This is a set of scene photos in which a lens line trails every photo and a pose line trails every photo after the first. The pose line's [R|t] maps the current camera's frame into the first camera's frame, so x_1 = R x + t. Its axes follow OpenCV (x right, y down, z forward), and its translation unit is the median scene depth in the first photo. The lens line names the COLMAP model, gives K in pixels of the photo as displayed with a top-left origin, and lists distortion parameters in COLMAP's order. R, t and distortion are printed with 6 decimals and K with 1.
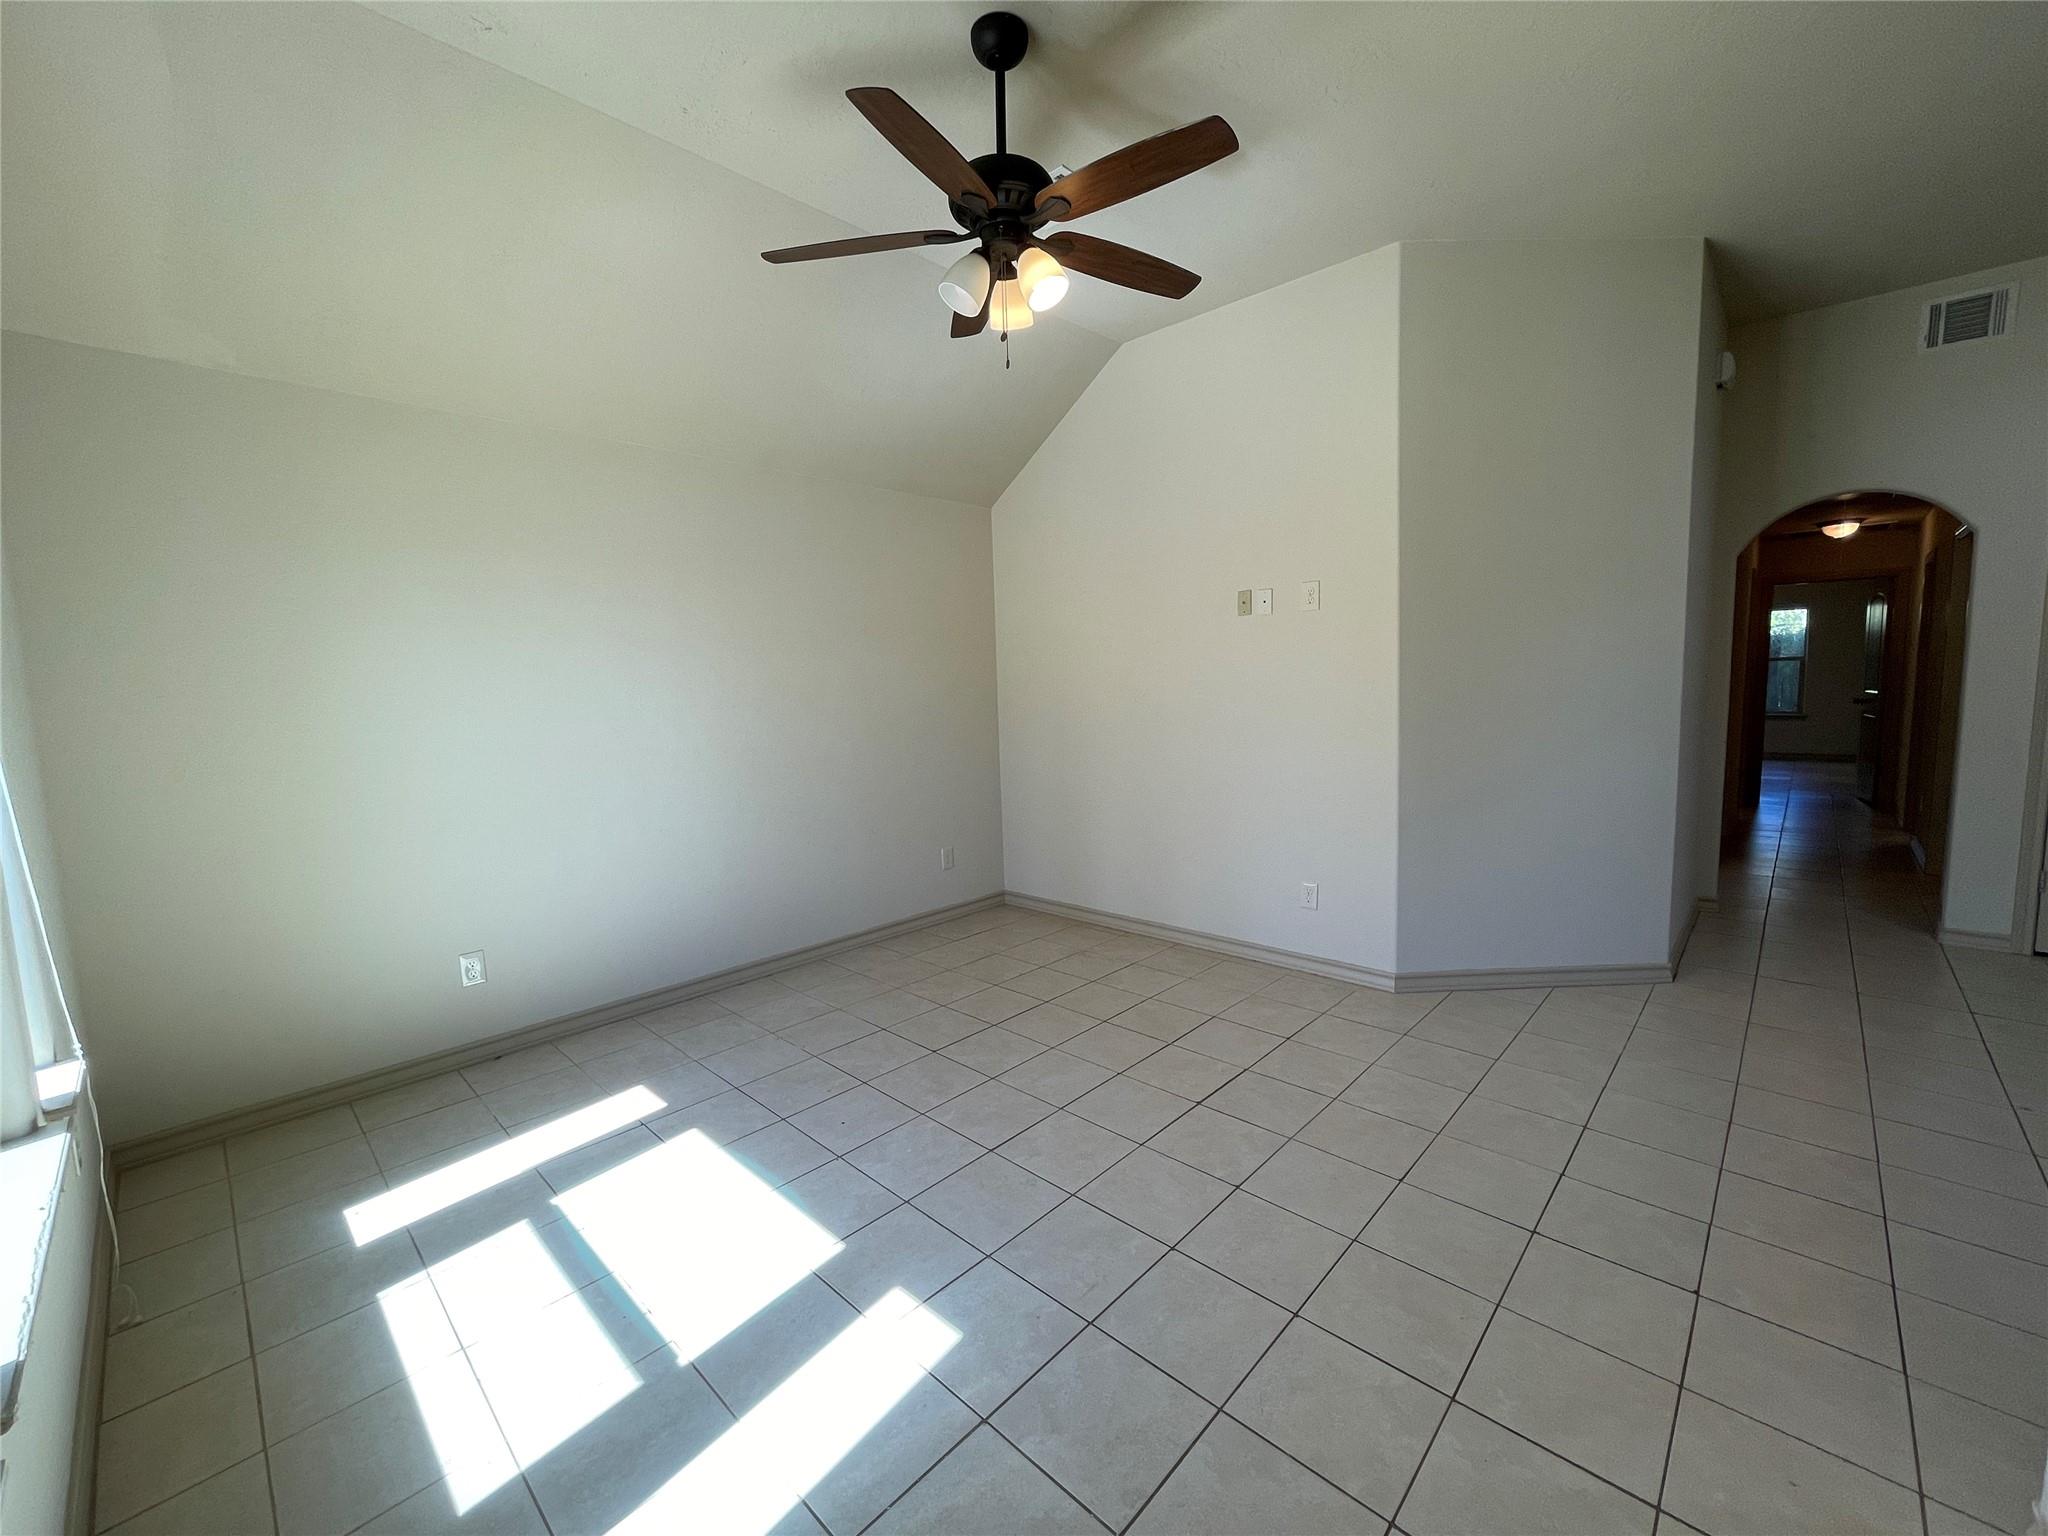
lens RADIAL K [[830.0, 0, 1032.1], [0, 830.0, 761.2], [0, 0, 1]] dist [-0.002967, 0.000228]
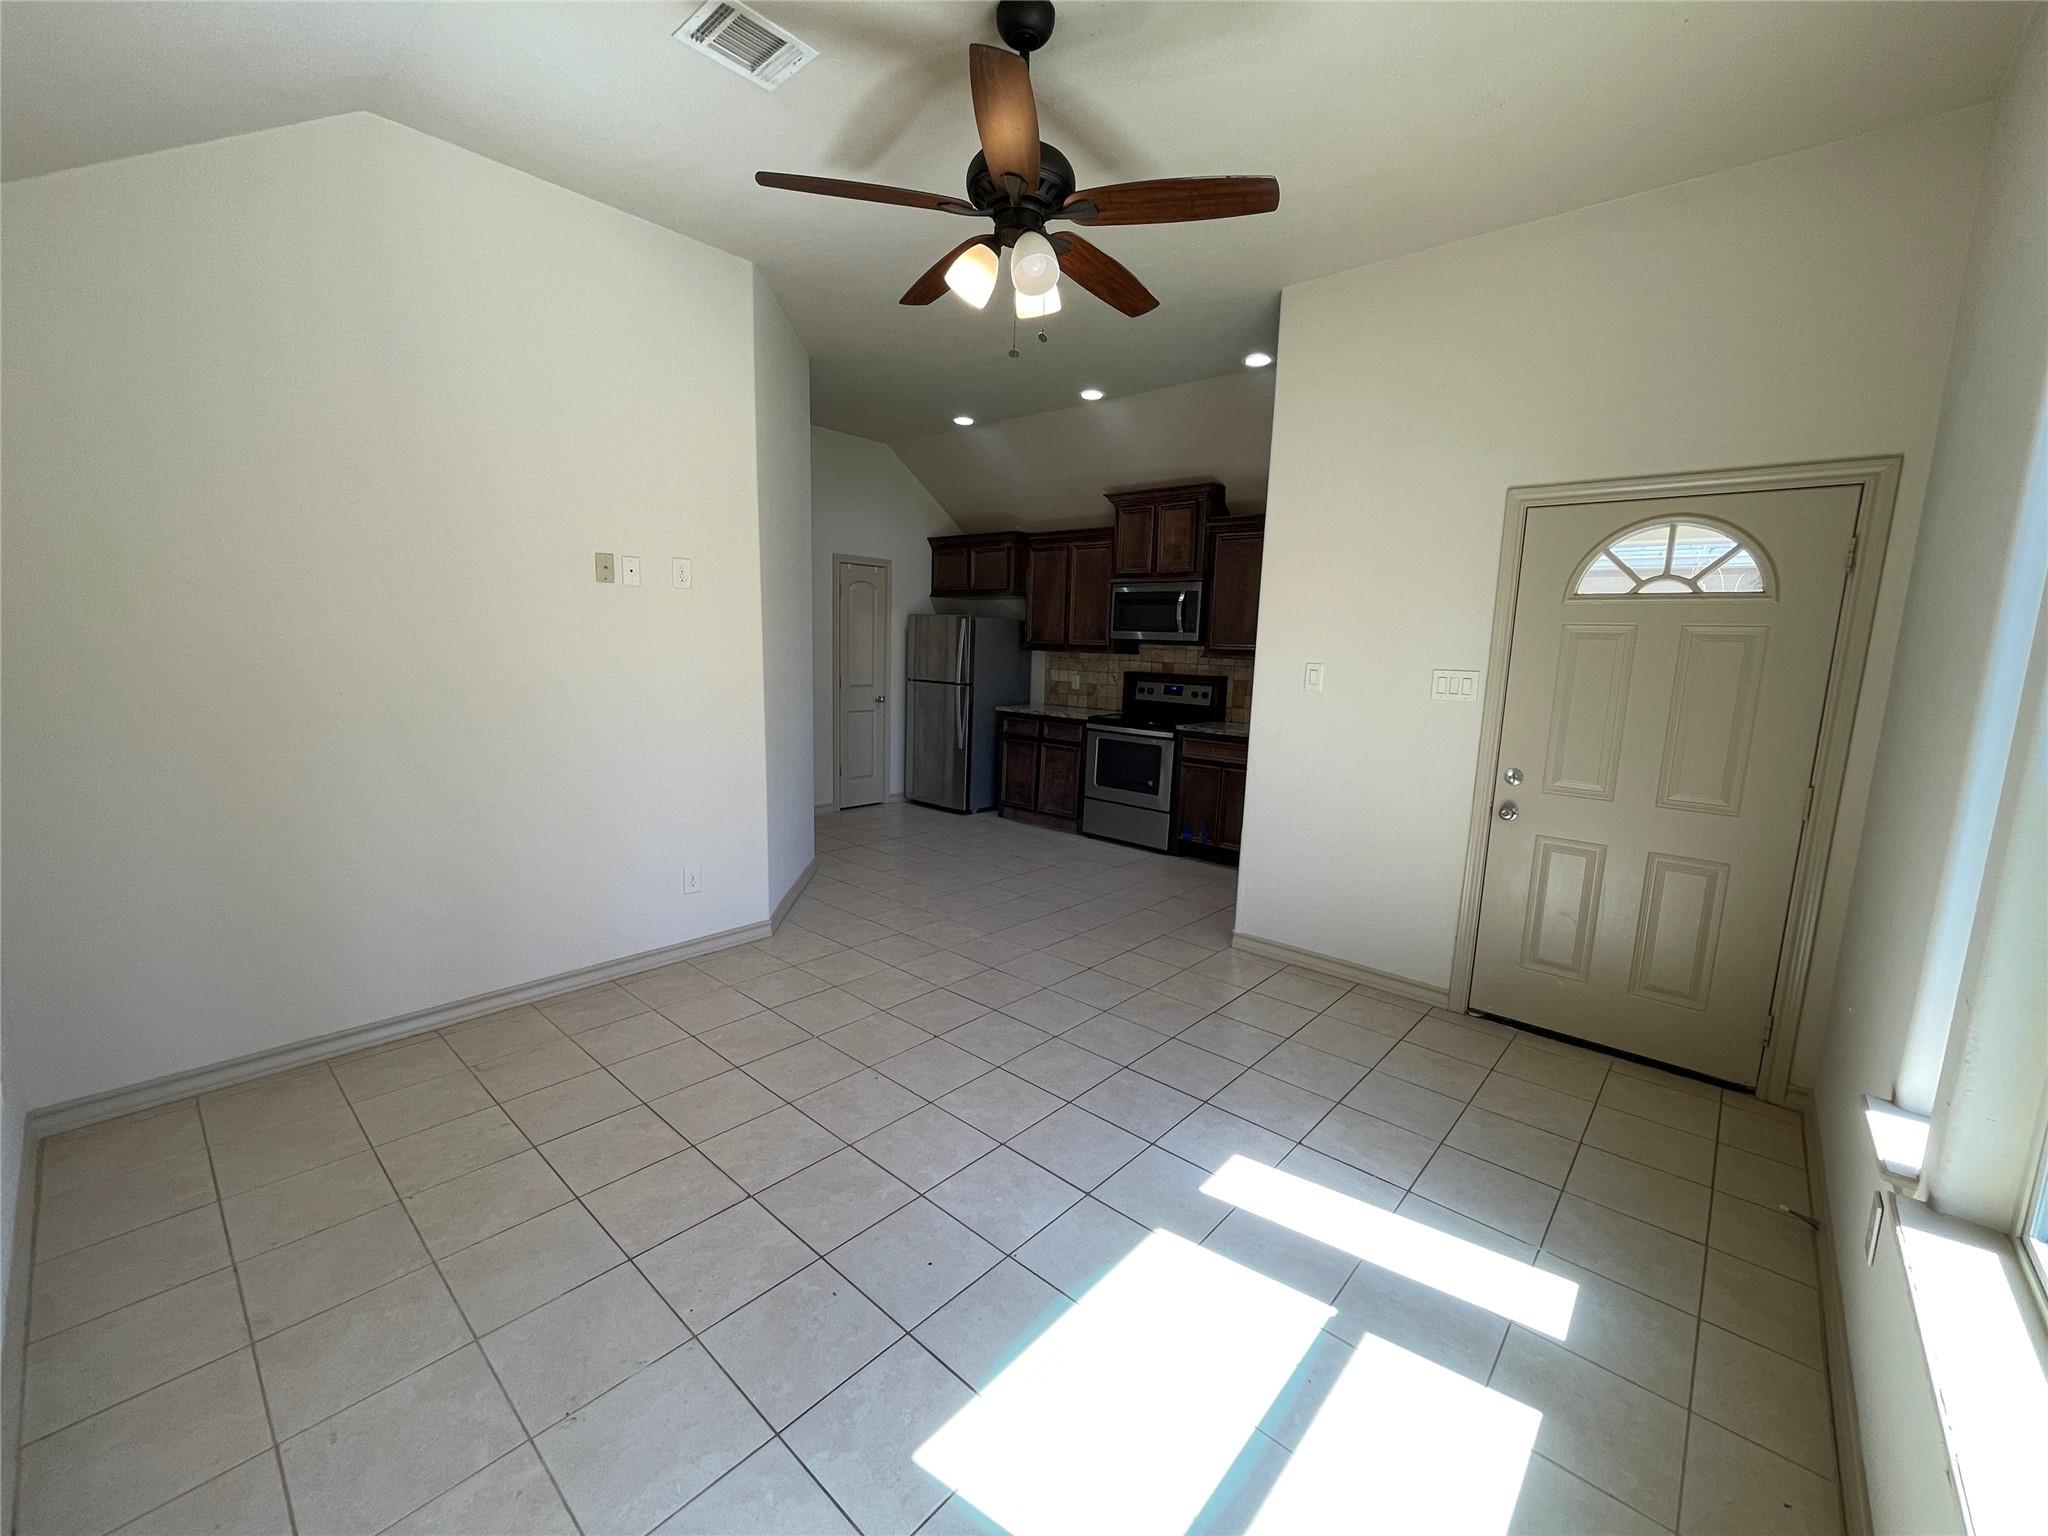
lens RADIAL K [[830.0, 0, 1015.9], [0, 830.0, 756.7], [0, 0, 1]] dist [-0.002967, 0.000228]
pose [[-0.020788, -0.110210, 0.993691, -0.629371], [0.073895, 0.991018, 0.111460, -0.063486], [-0.997049, 0.075746, -0.012457, 0.613032]]
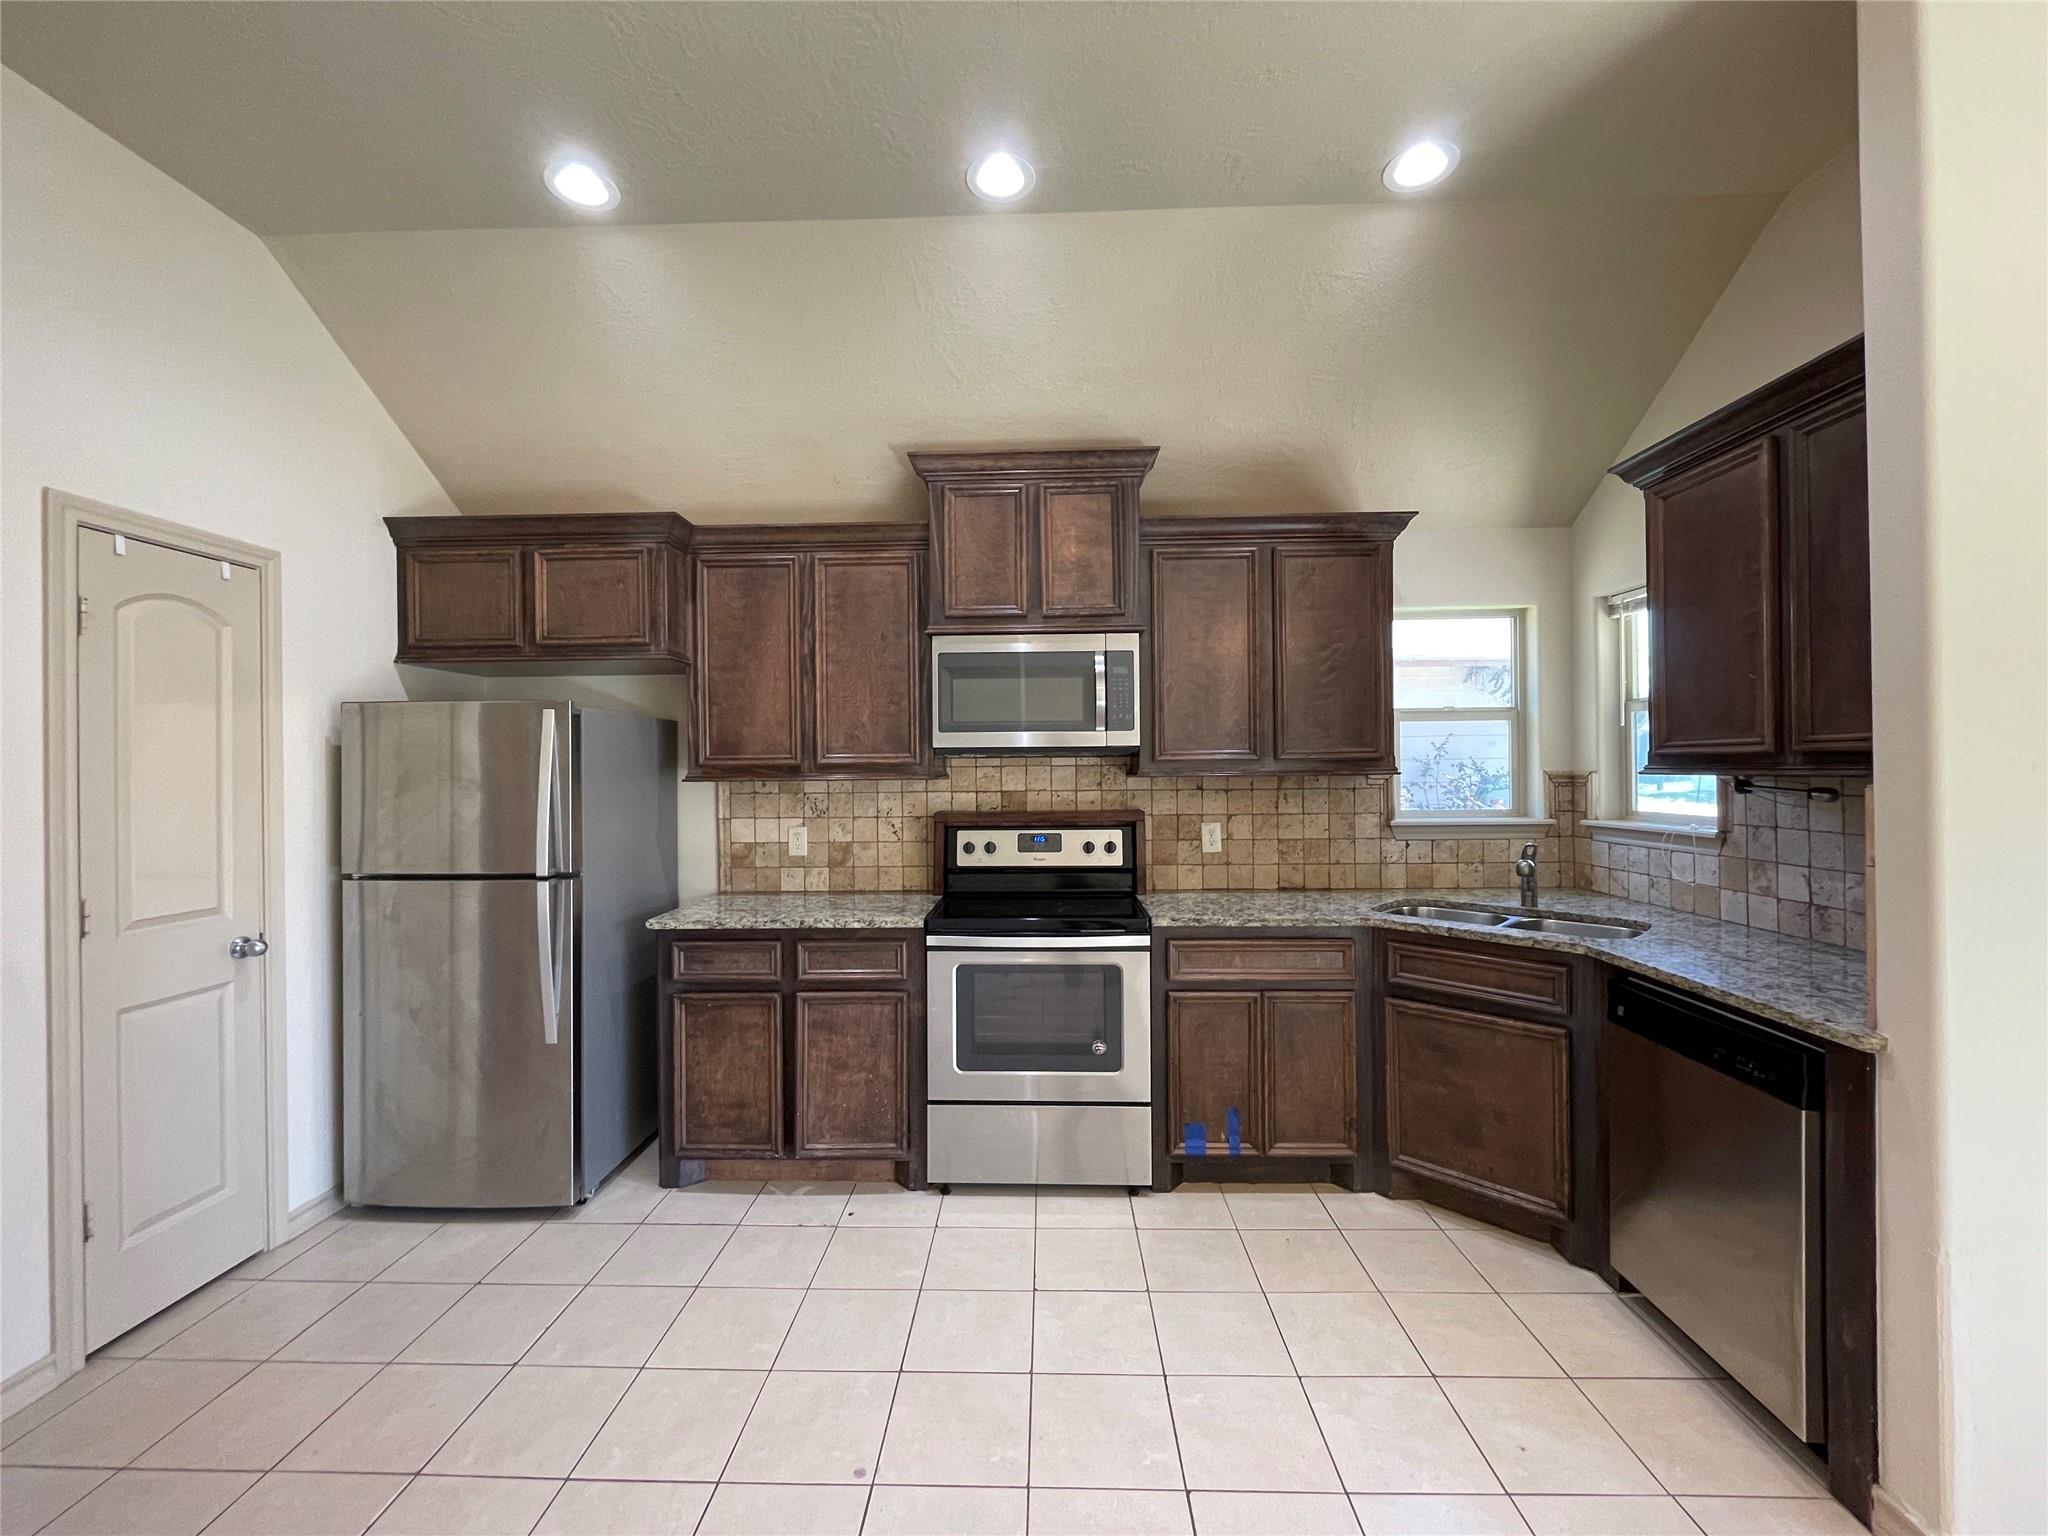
lens RADIAL K [[830.0, 0, 1024.4], [0, 830.0, 764.6], [0, 0, 1]] dist [-0.002967, 0.000228]
pose [[-0.659763, 0.037894, 0.750517, 0.389241], [0.107750, 0.993178, 0.044575, -0.109281], [-0.743708, 0.110278, -0.659346, 0.848420]]
